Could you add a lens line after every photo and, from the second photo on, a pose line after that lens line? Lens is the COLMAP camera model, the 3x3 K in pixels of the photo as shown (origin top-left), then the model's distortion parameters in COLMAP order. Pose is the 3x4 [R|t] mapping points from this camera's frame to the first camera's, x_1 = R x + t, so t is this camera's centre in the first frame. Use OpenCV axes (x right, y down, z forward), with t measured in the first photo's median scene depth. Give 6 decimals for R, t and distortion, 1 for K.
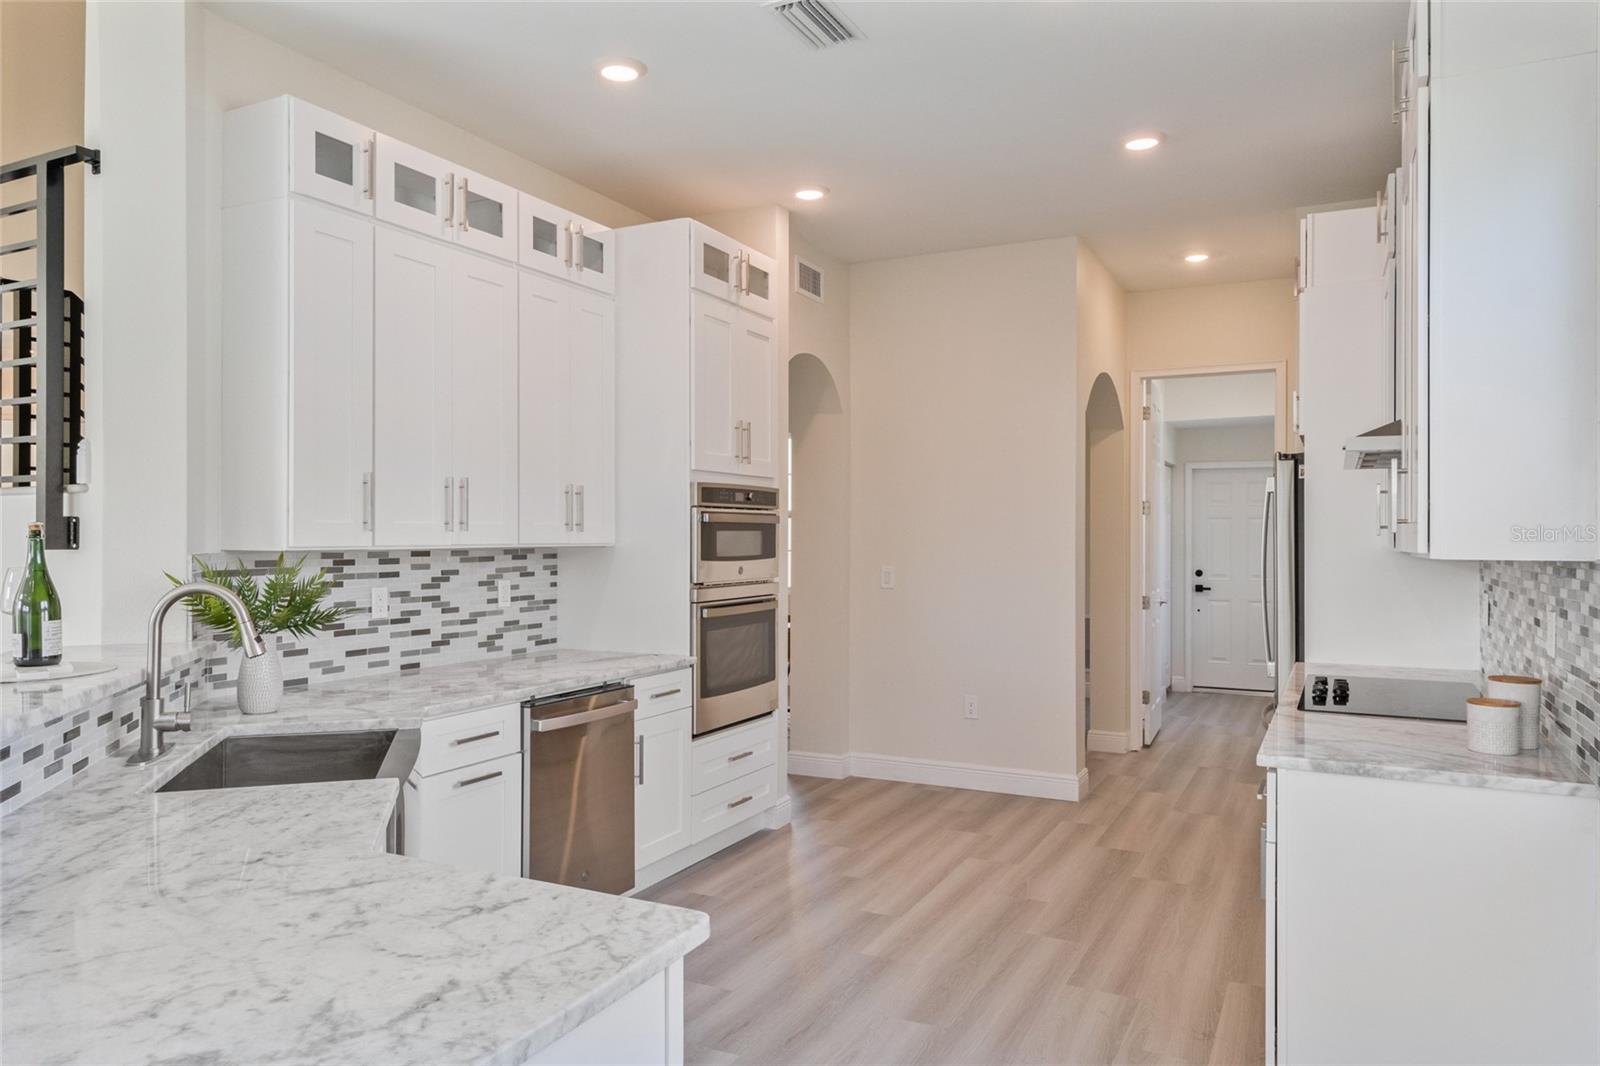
lens RADIAL K [[1036.7, 0, 799.6], [0, 1036.7, 535.4], [0, 0, 1]] dist [0.001216, 0.000280]
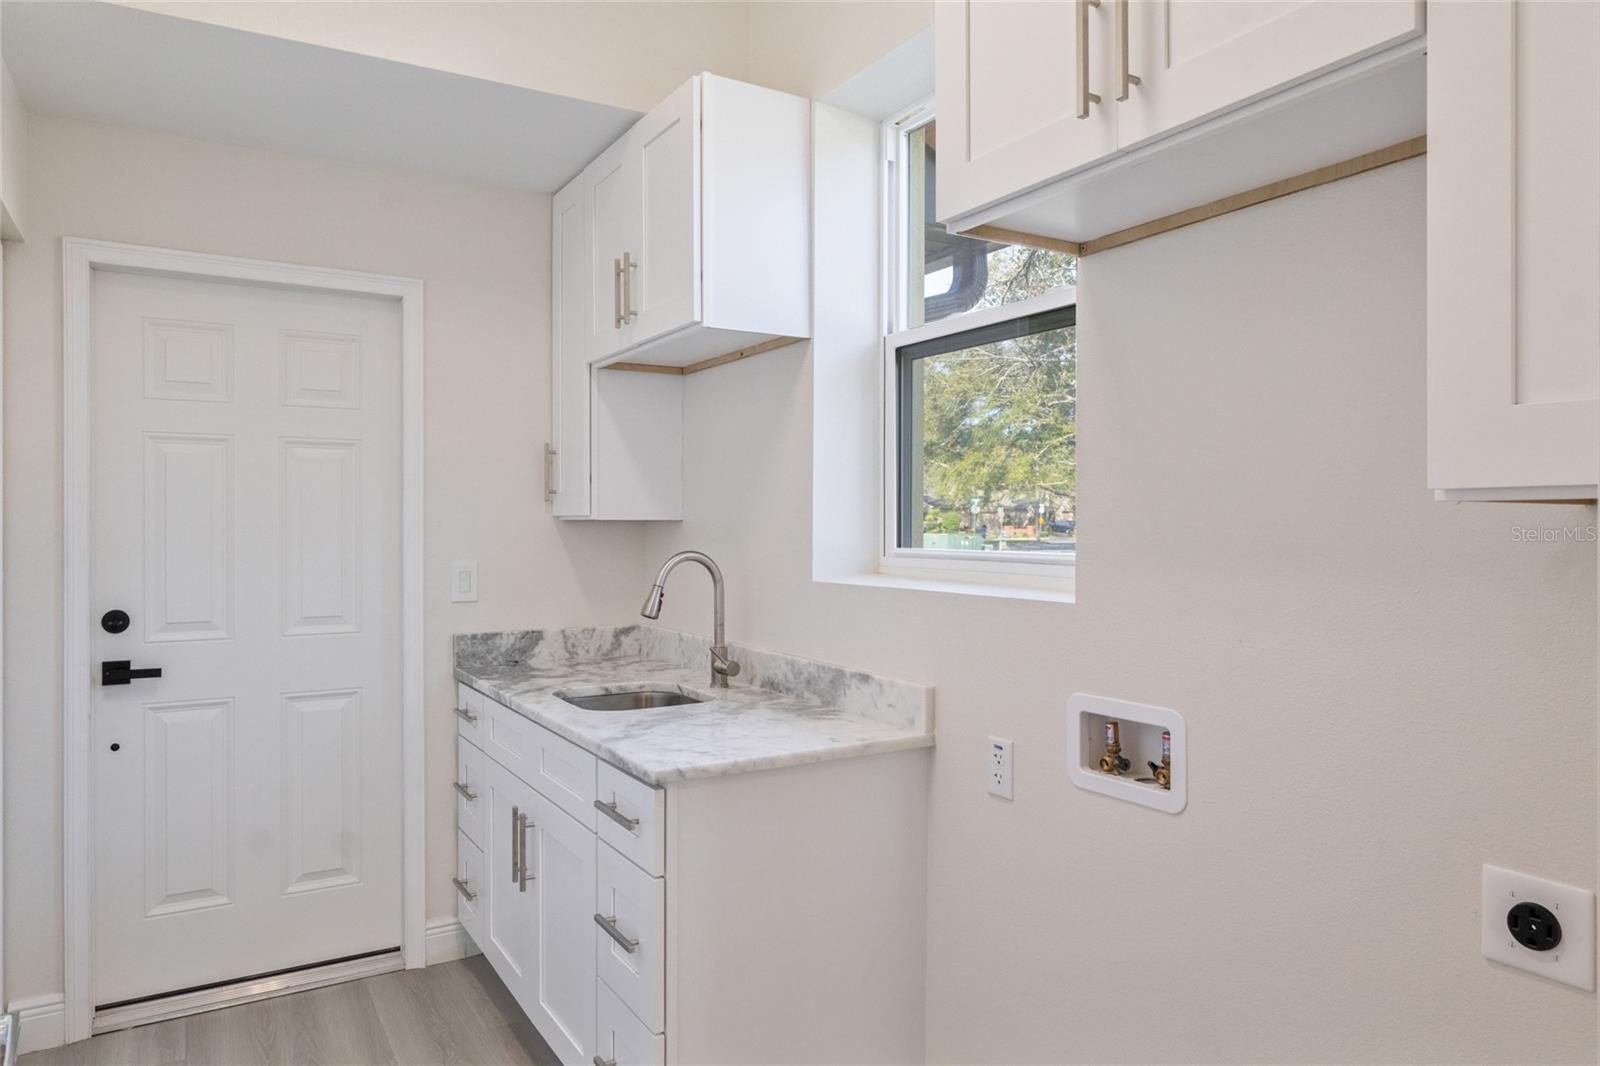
lens RADIAL K [[1036.7, 0, 799.0], [0, 1036.7, 531.7], [0, 0, 1]] dist [0.001216, 0.000280]
pose [[0.533221, -0.004895, 0.845962, 0.239285], [-0.000695, 0.999980, 0.006224, 0.008721], [-0.845976, -0.003907, 0.533207, 0.678600]]
